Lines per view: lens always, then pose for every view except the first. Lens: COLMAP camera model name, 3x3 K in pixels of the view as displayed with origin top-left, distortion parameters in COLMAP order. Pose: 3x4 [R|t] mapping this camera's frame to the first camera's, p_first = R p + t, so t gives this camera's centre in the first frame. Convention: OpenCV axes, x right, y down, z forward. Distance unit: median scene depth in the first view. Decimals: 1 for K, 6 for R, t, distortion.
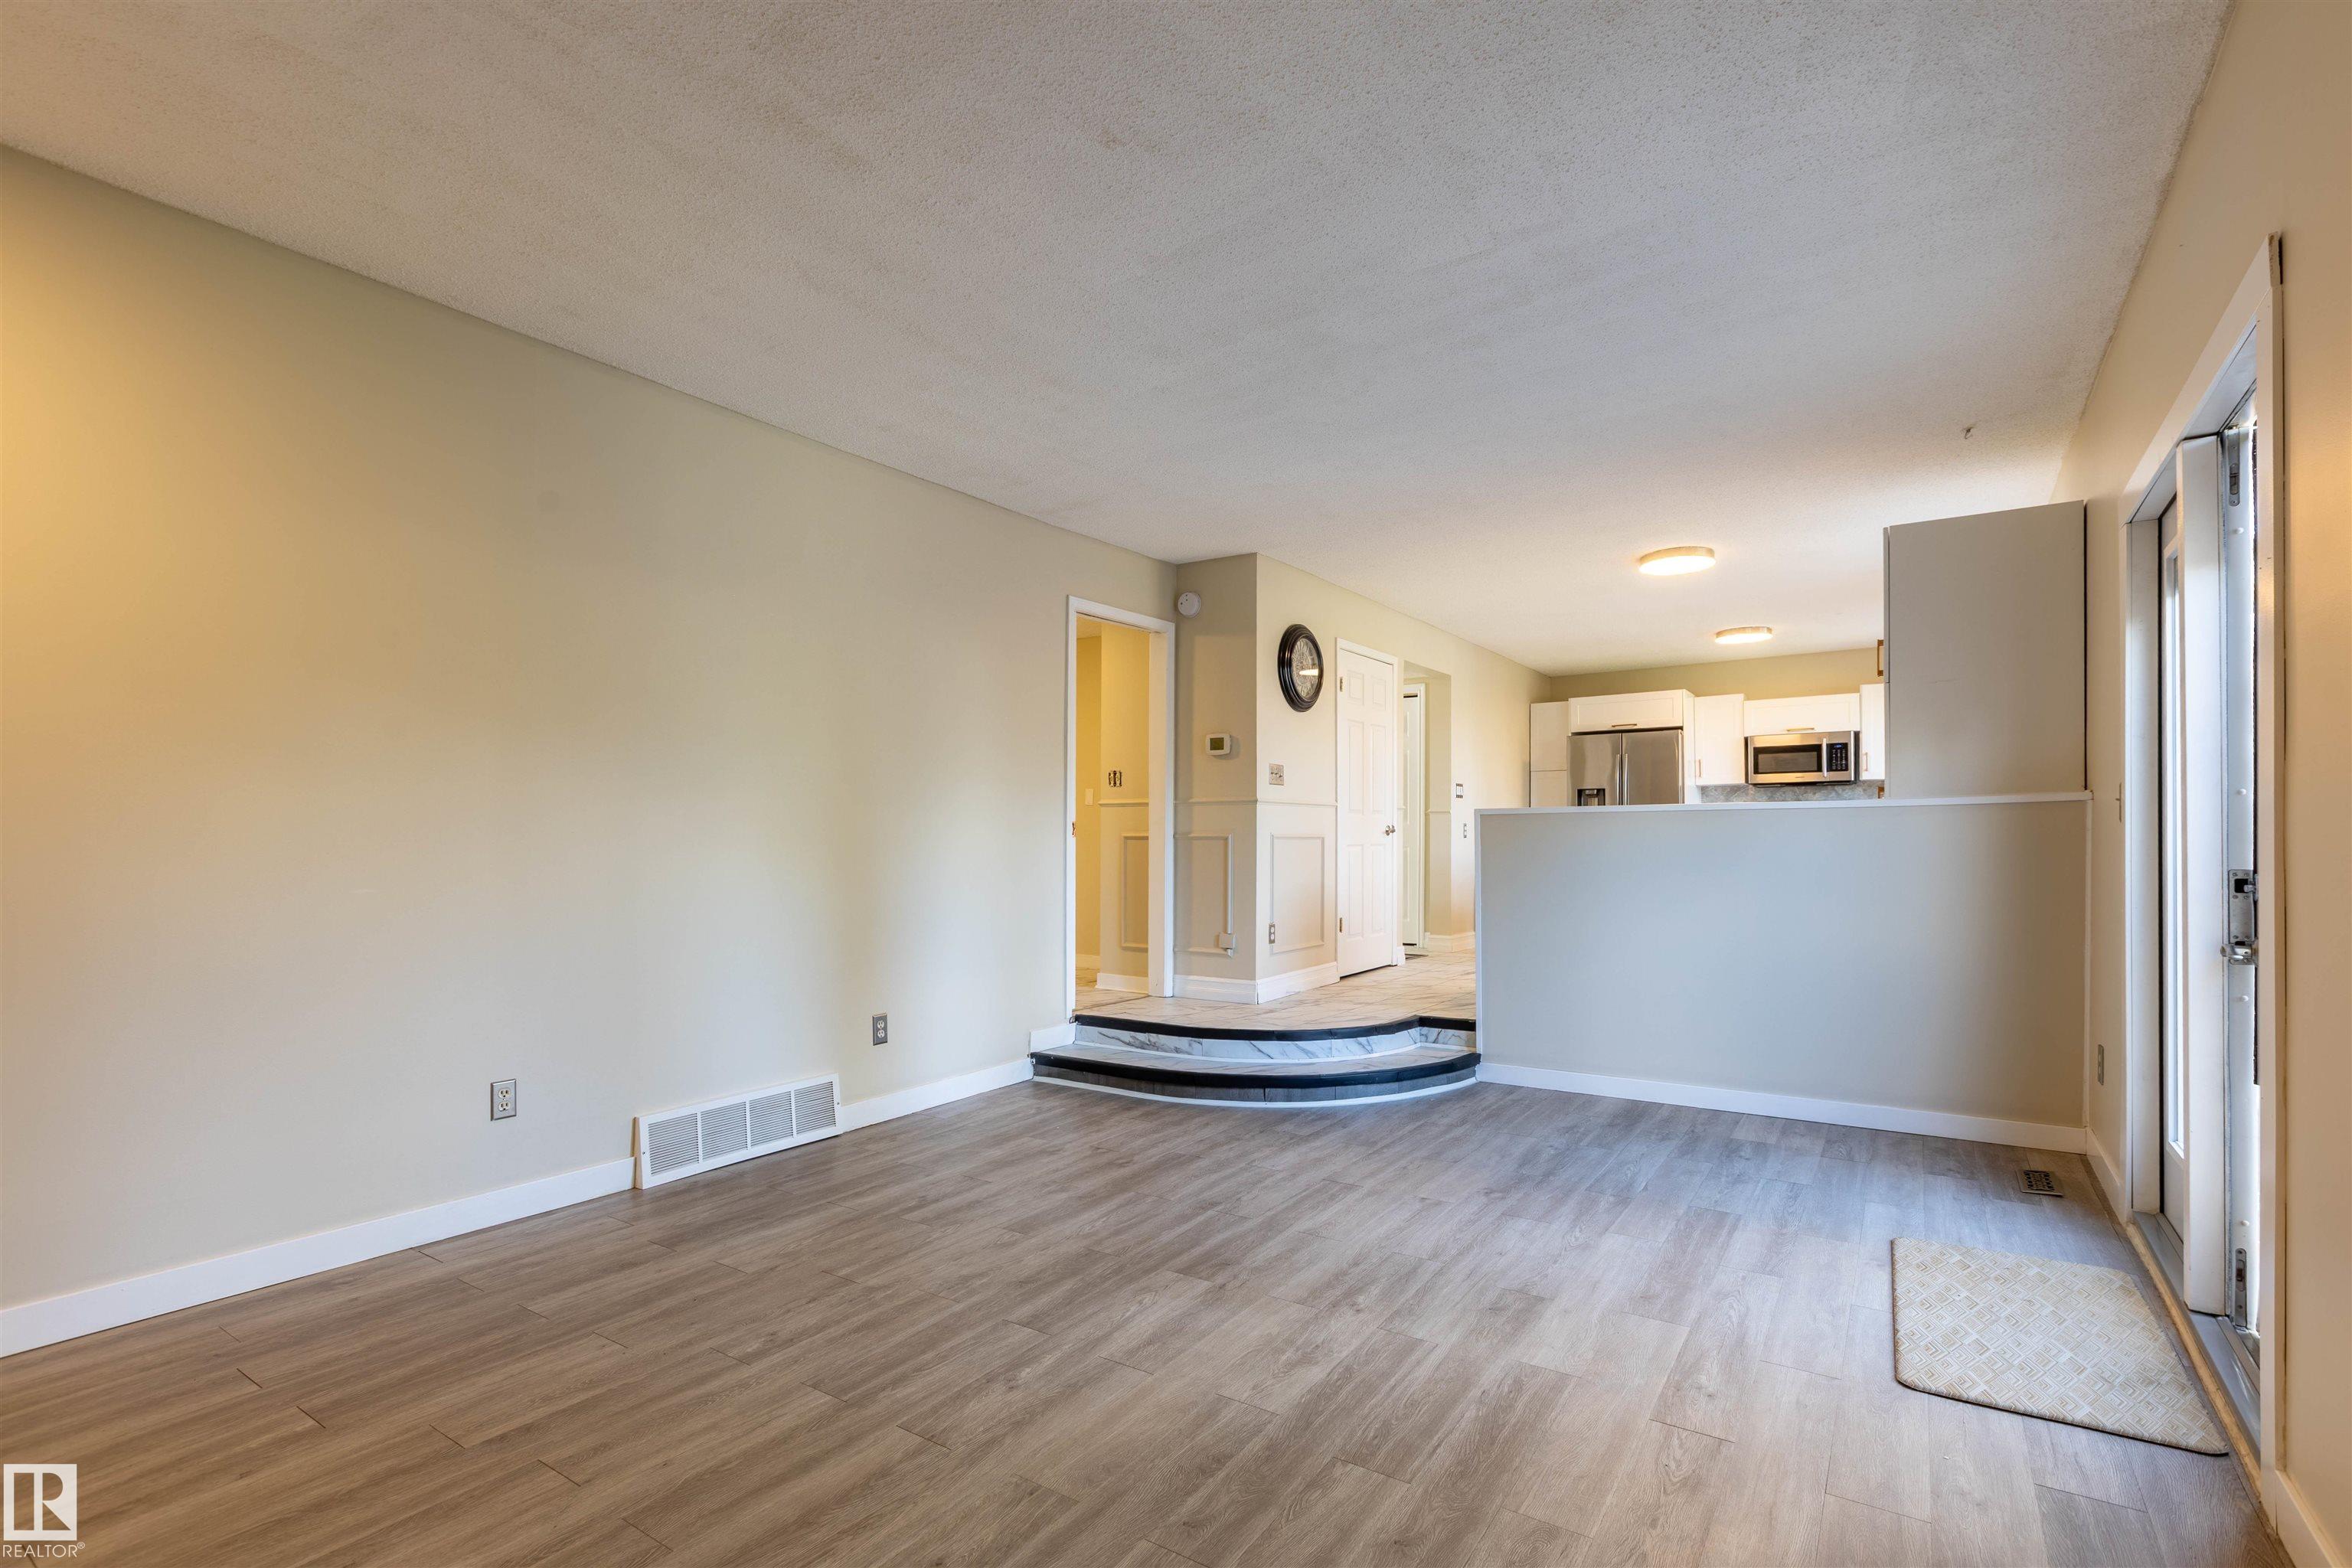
lens RADIAL K [[1102.4, 0, 1186.8], [0, 1102.4, 843.8], [0, 0, 1]] dist [0.000219, 0.000030]
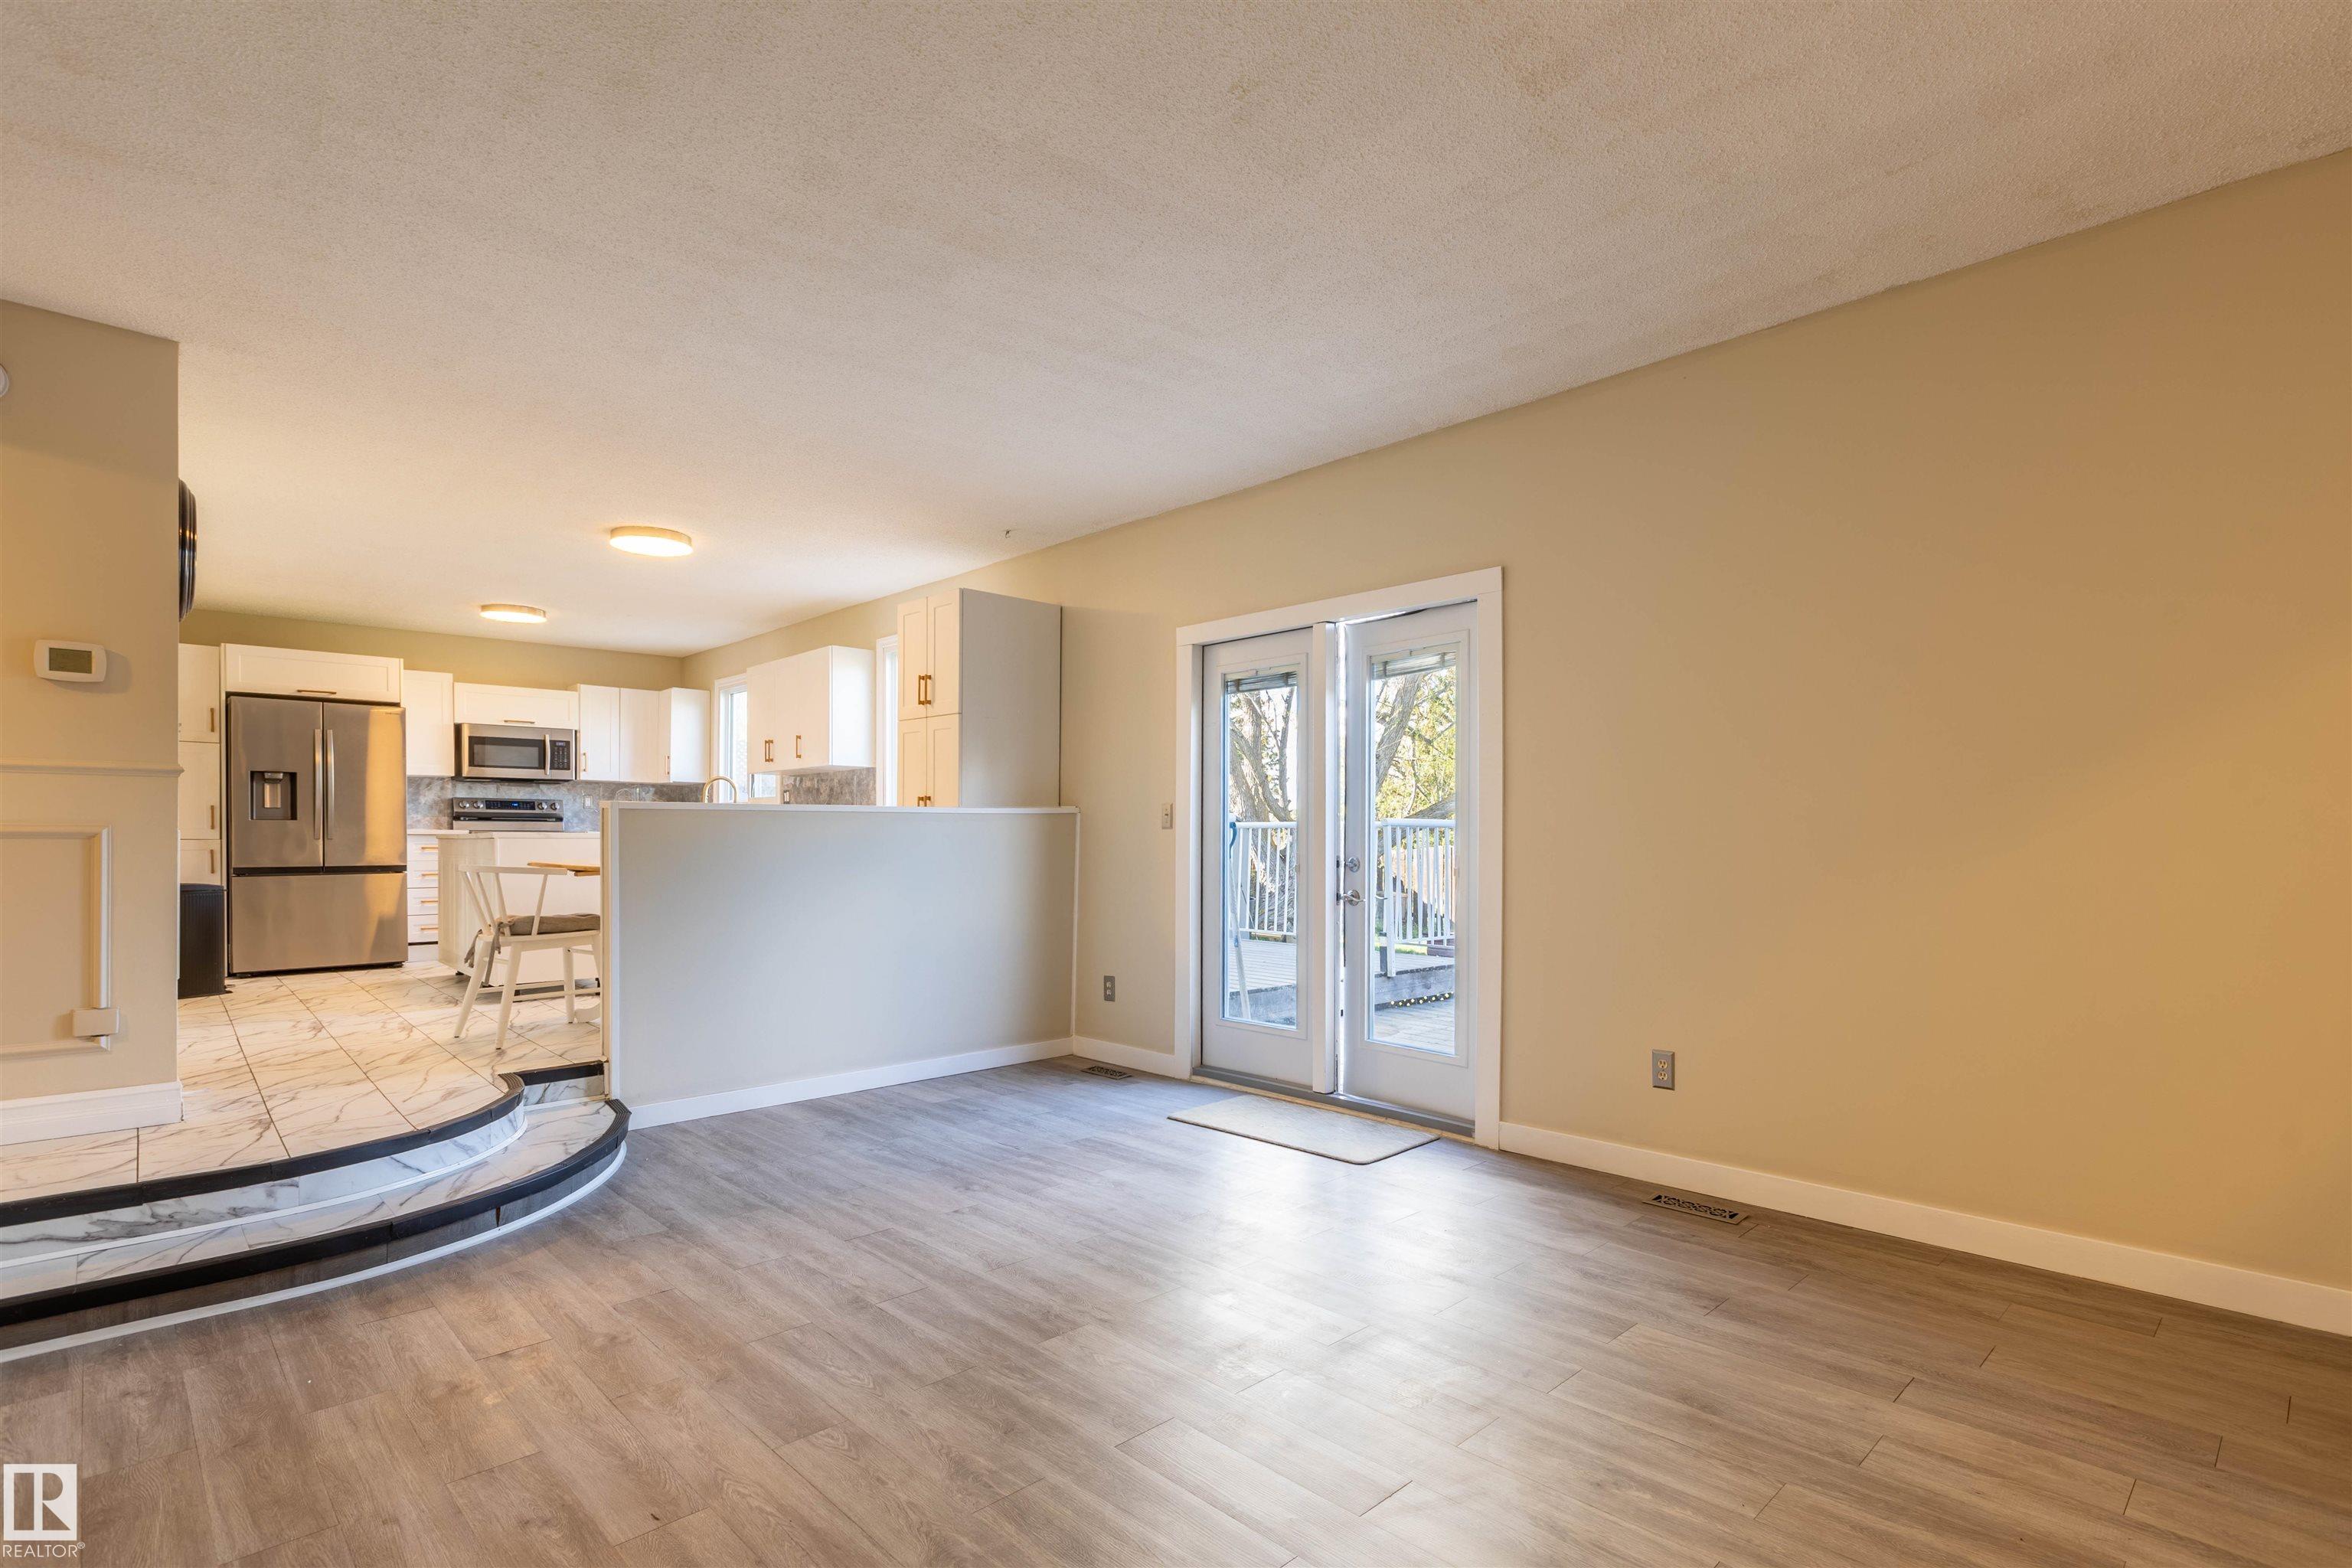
lens RADIAL K [[1144.6, 0, 1225.5], [0, 1144.6, 835.0], [0, 0, 1]] dist [-0.000802, -0.000134]
pose [[0.171012, 0.006657, 0.985247, -0.581703], [0.001140, 0.999975, -0.006954, -0.000660], [-0.985268, 0.002312, 0.171000, 0.470936]]
